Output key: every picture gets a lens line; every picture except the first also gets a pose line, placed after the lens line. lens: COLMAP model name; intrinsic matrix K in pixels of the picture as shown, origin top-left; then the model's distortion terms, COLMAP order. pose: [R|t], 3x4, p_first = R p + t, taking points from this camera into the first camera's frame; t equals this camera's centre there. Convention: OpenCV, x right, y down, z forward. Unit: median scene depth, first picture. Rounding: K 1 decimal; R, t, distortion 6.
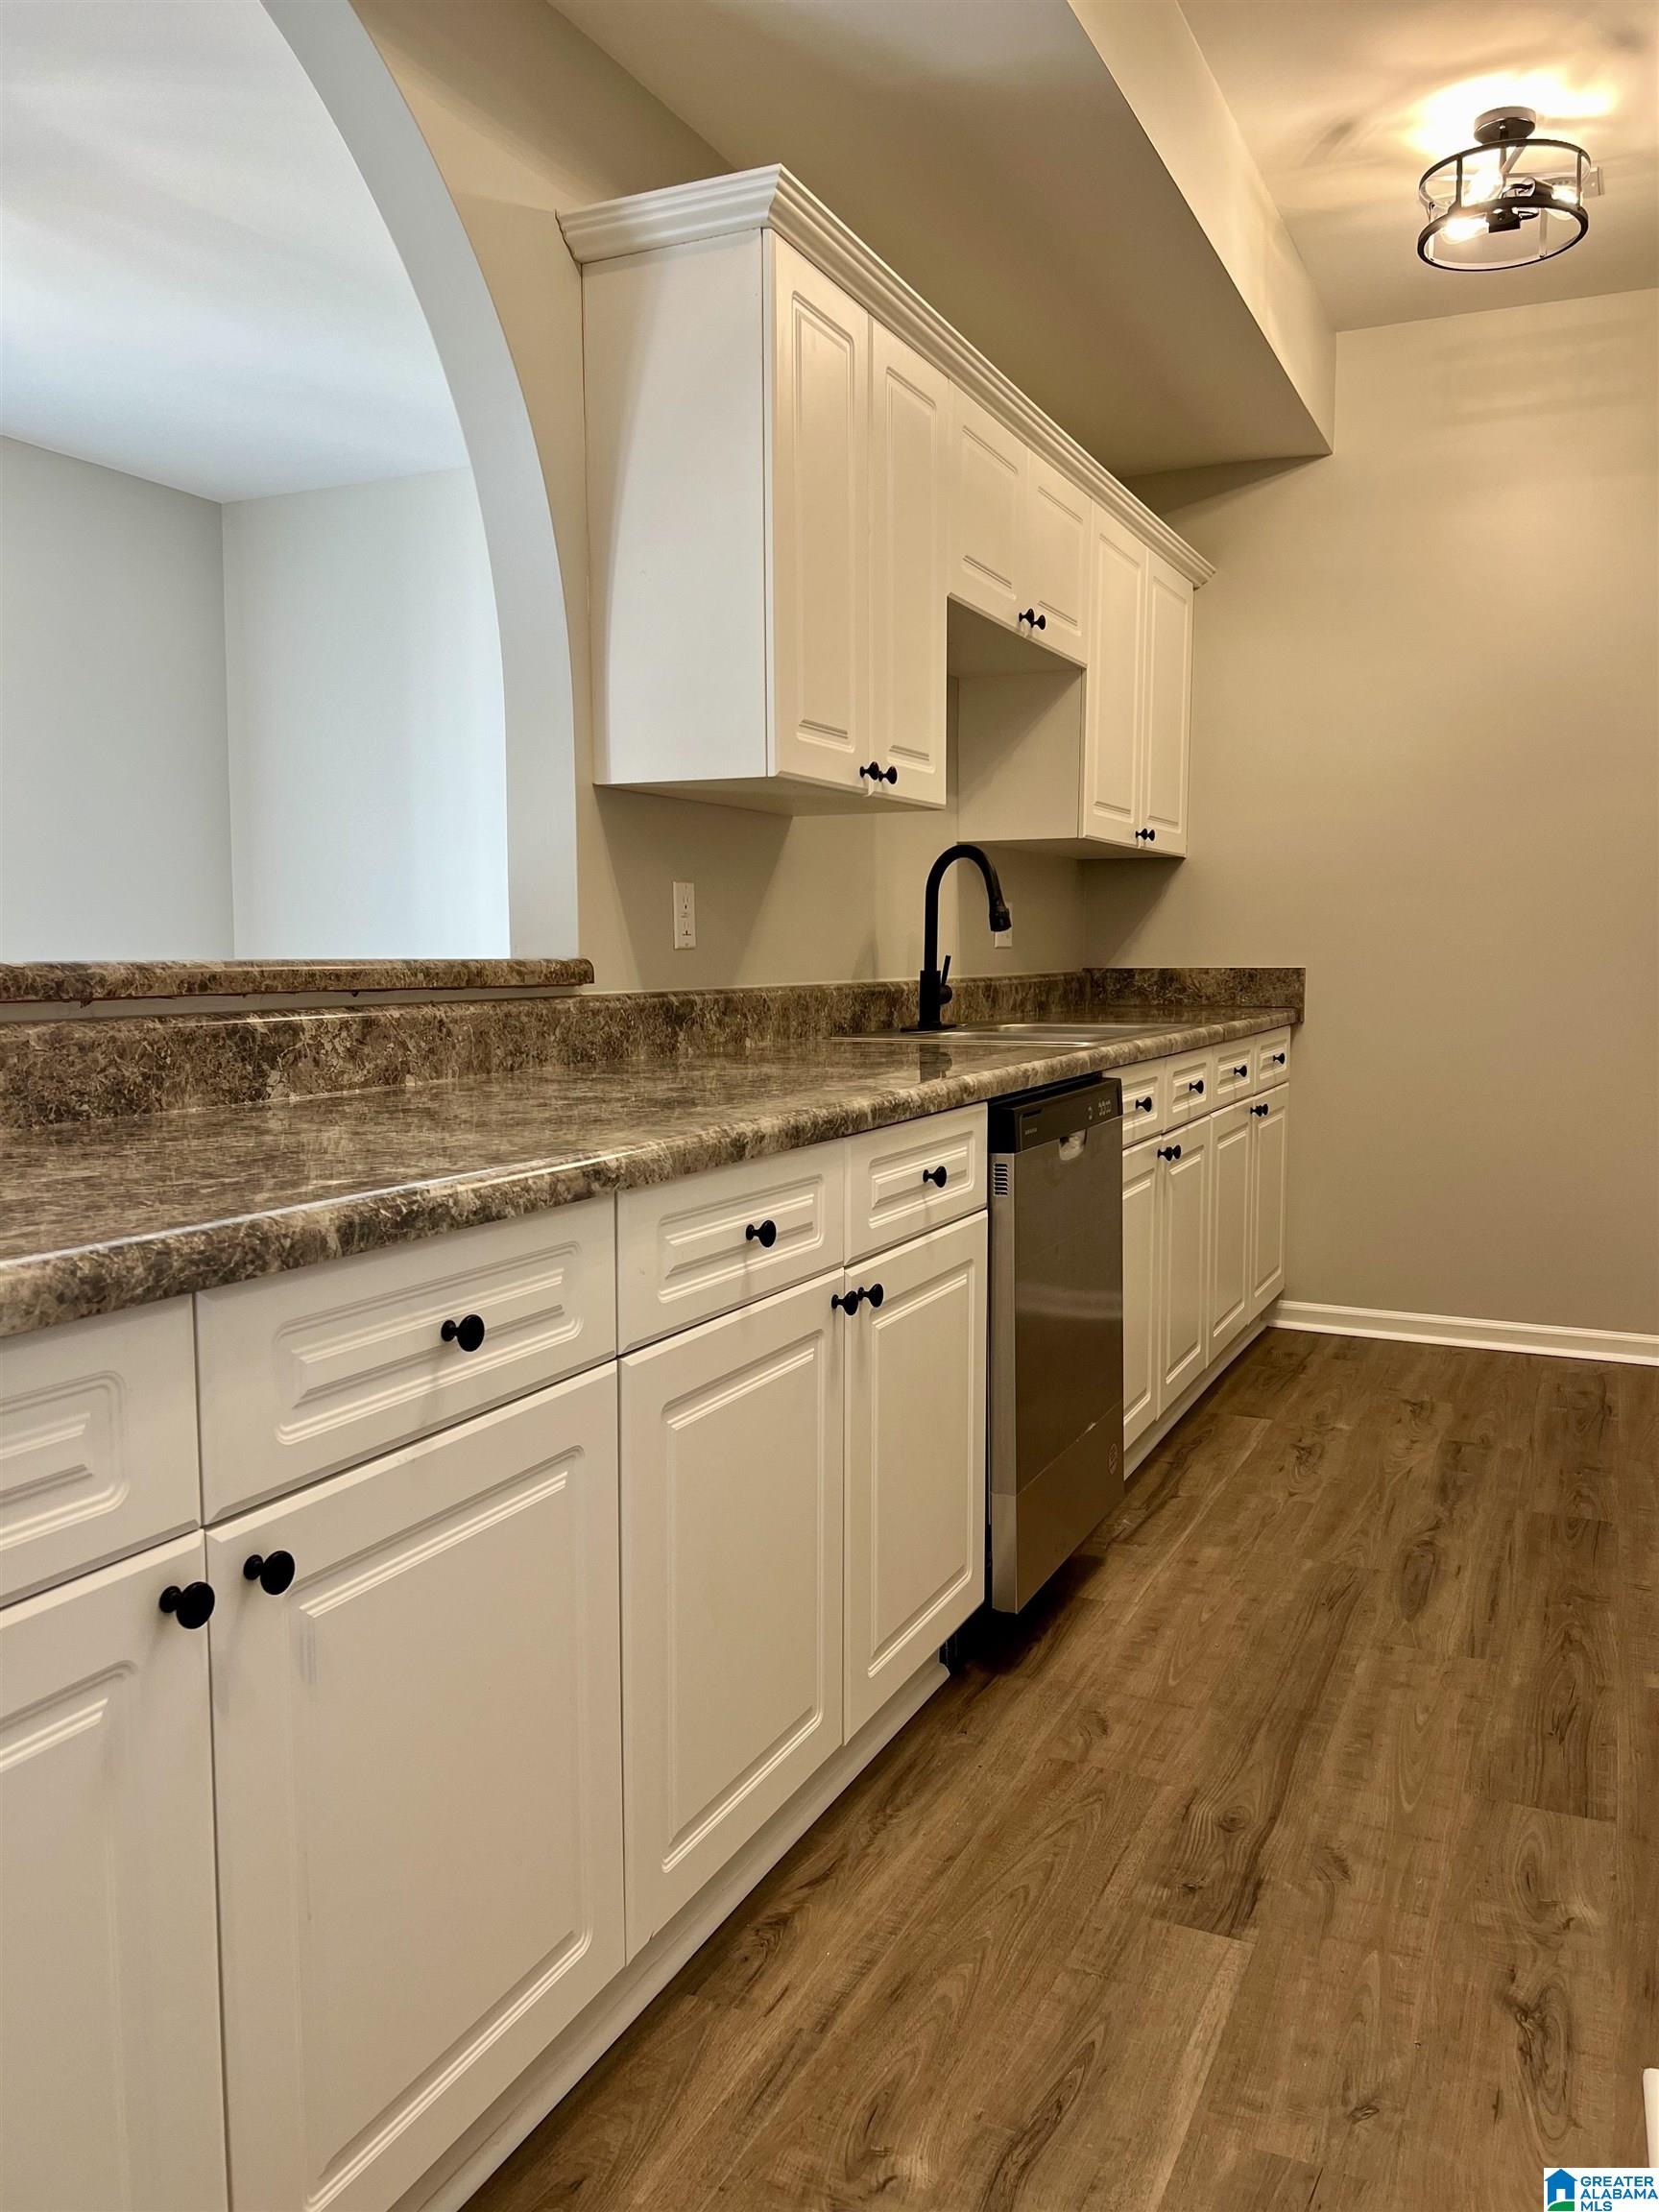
lens RADIAL K [[1664.6, 0, 830.7], [0, 1664.6, 1103.4], [0, 0, 1]] dist [-0.012596, -0.003069]
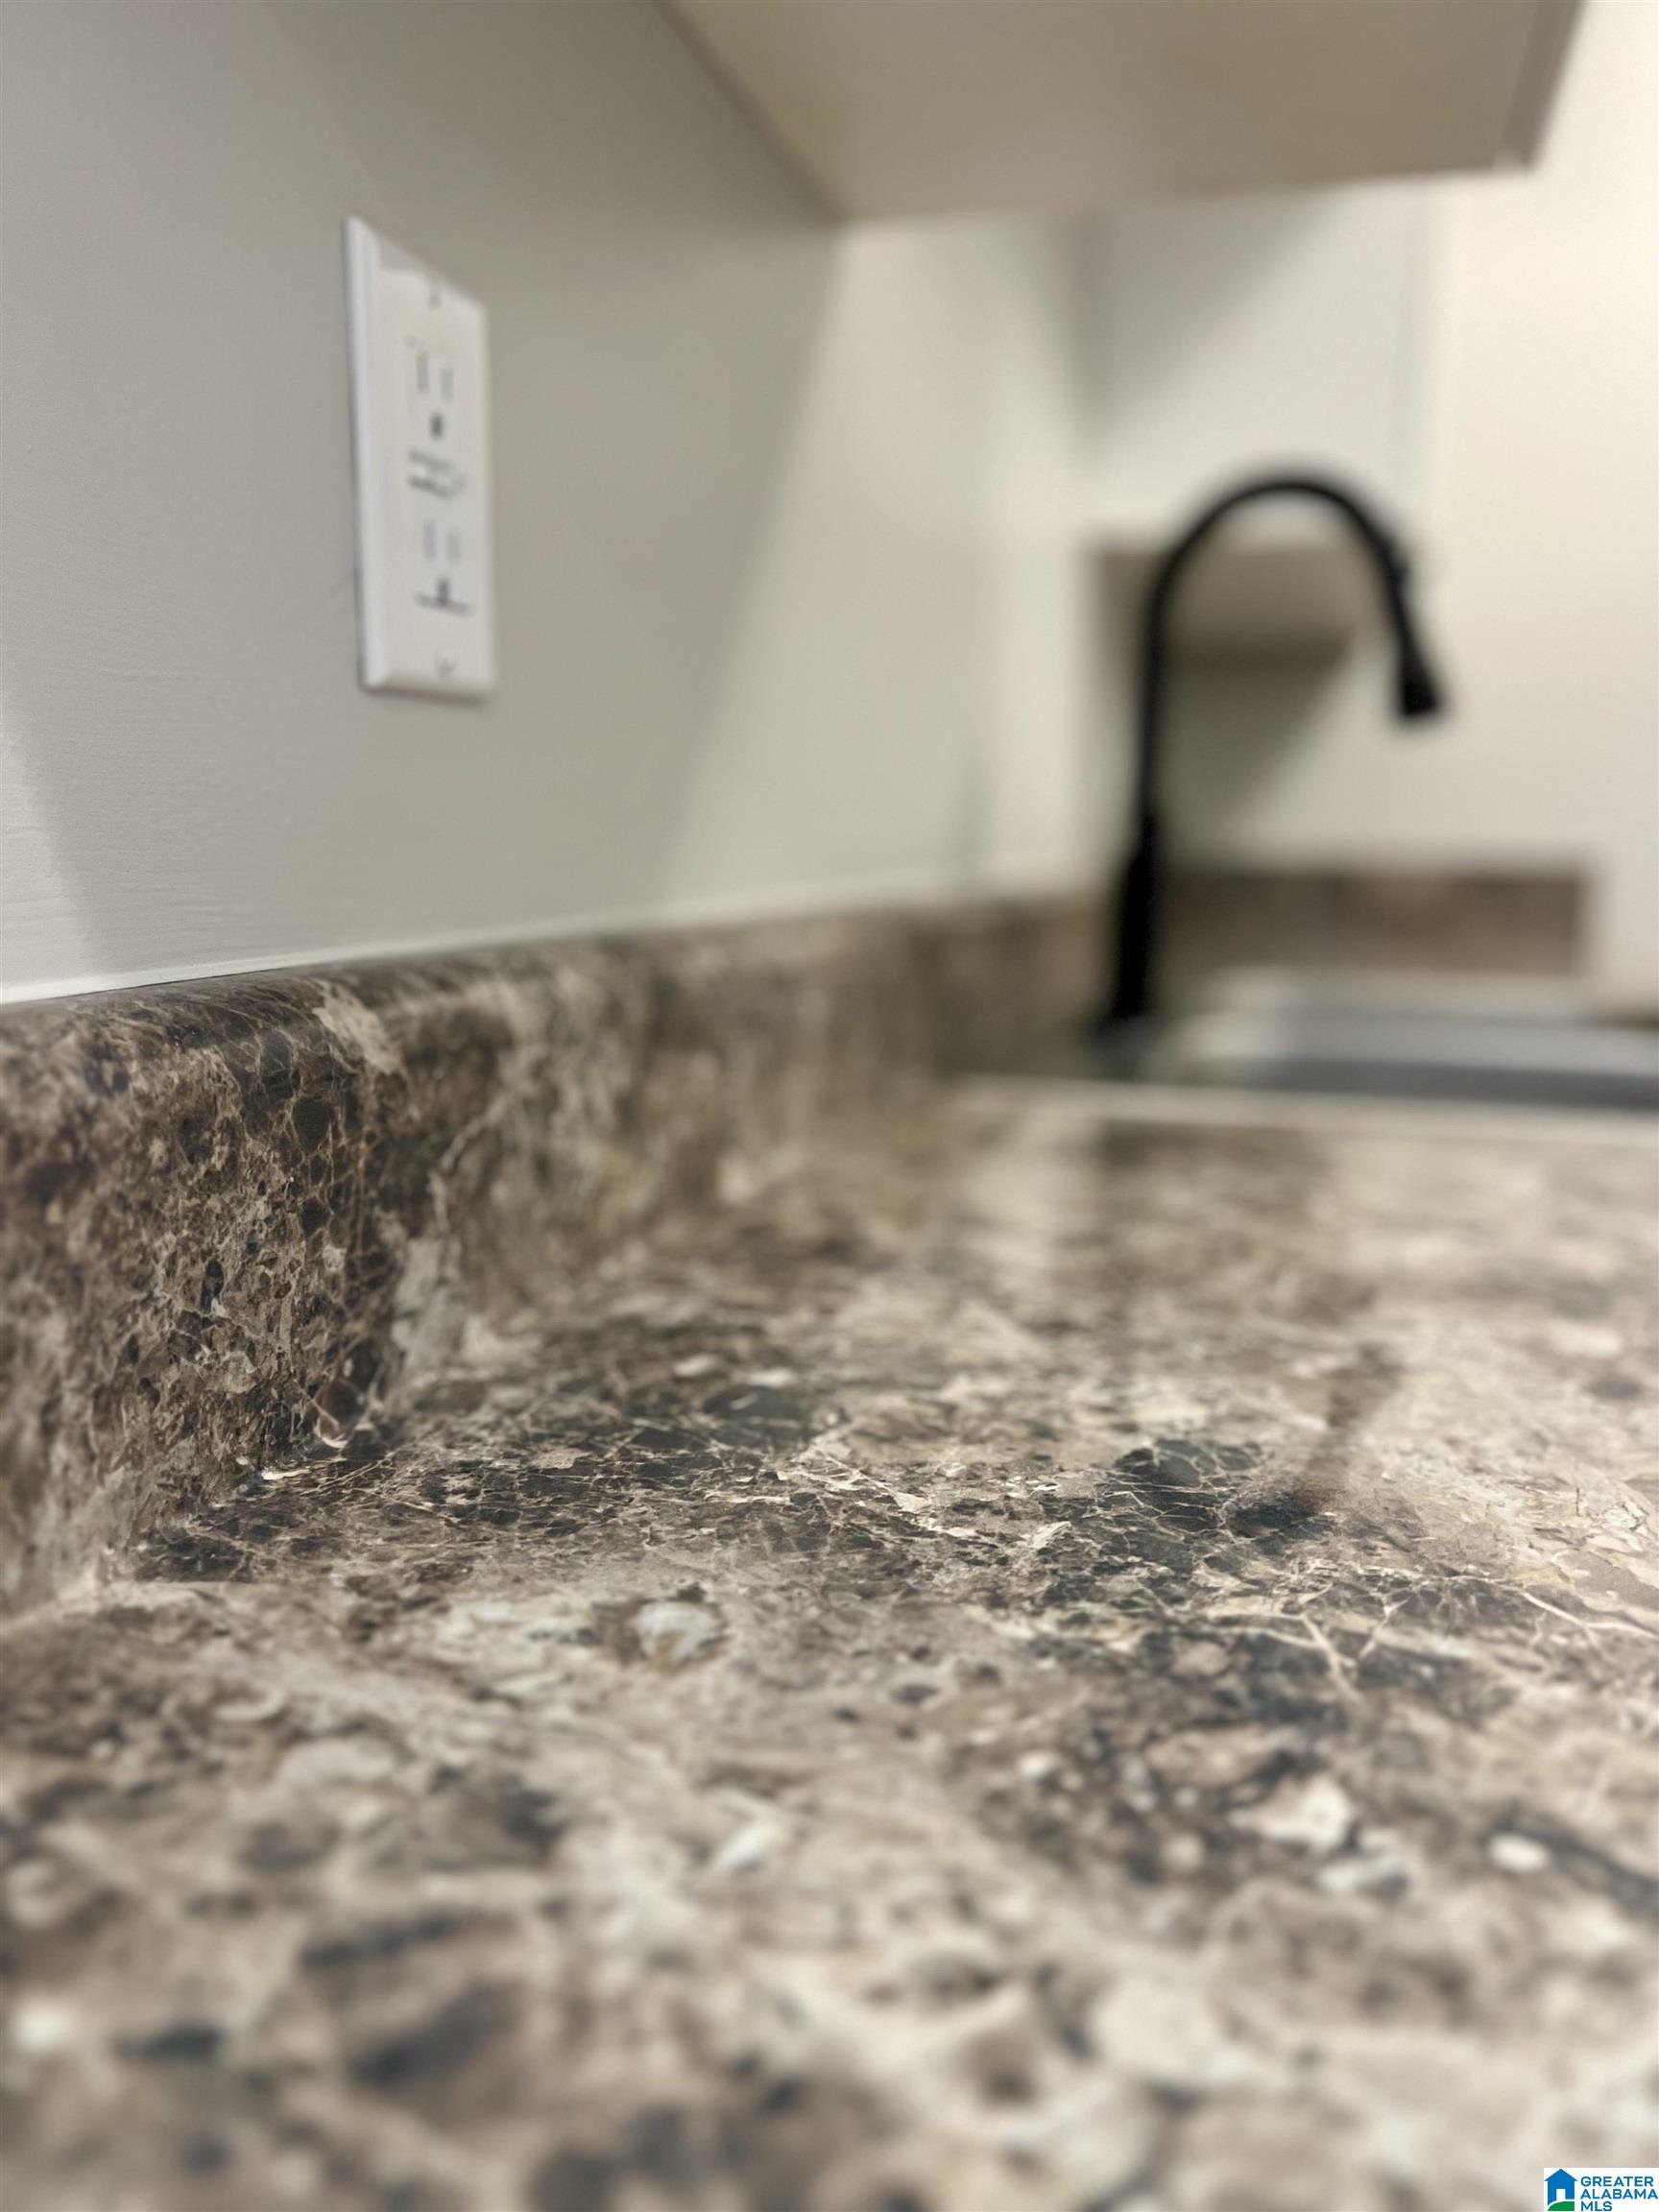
lens RADIAL K [[1664.6, 0, 832.3], [0, 1664.6, 1108.4], [0, 0, 1]] dist [-0.012596, -0.003069]
pose [[0.988733, -0.008348, 0.149457, -0.073882], [-0.000914, 0.998089, 0.061794, -0.062819], [-0.149687, -0.061234, 0.986835, 0.833354]]
